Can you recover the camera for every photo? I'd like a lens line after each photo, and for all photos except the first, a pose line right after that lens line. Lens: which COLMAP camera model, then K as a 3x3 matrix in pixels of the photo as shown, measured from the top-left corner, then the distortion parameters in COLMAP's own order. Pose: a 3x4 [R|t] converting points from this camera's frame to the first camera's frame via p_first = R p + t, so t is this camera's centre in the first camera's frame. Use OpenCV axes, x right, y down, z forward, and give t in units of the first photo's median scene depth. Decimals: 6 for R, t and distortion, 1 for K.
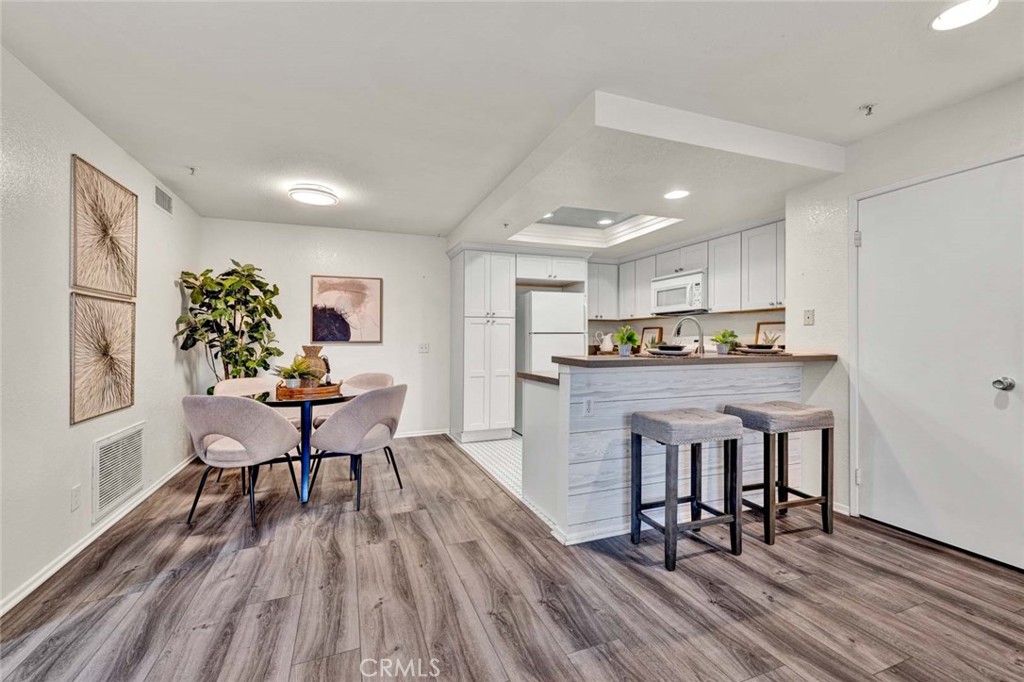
lens RADIAL K [[420.0, 0, 516.0], [0, 420.0, 332.5], [0, 0, 1]] dist [-0.002639, -0.000123]
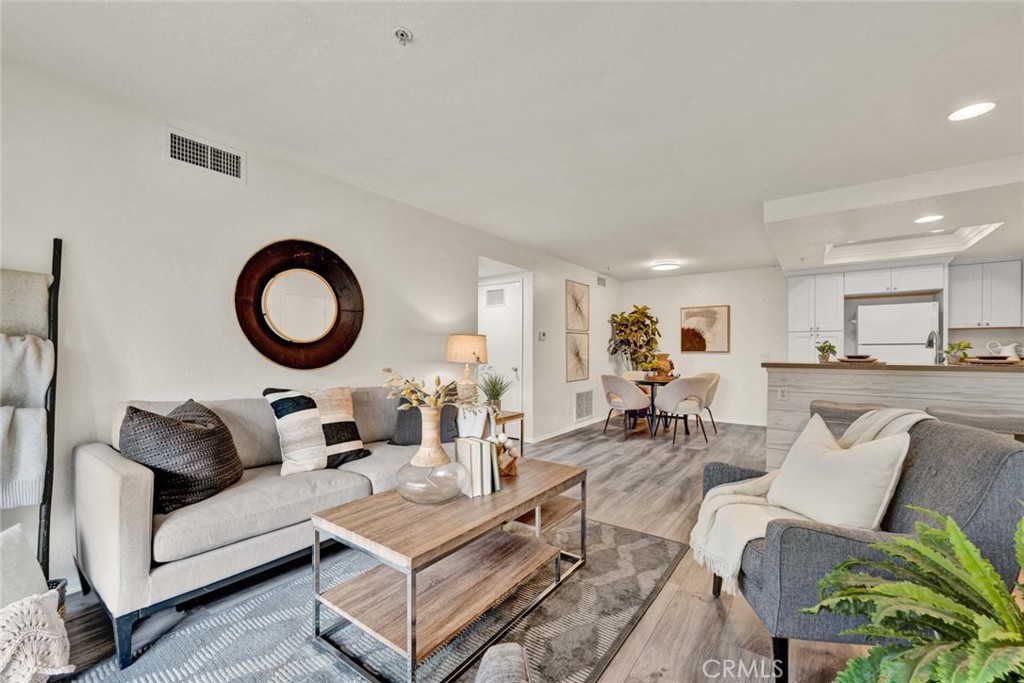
lens RADIAL K [[420.0, 0, 510.1], [0, 420.0, 349.9], [0, 0, 1]] dist [-0.002639, -0.000123]
pose [[0.526941, 0.002880, -0.849897, 0.575854], [0.012168, 0.999866, 0.010932, -0.008831], [0.849815, -0.016102, 0.526835, -0.402825]]
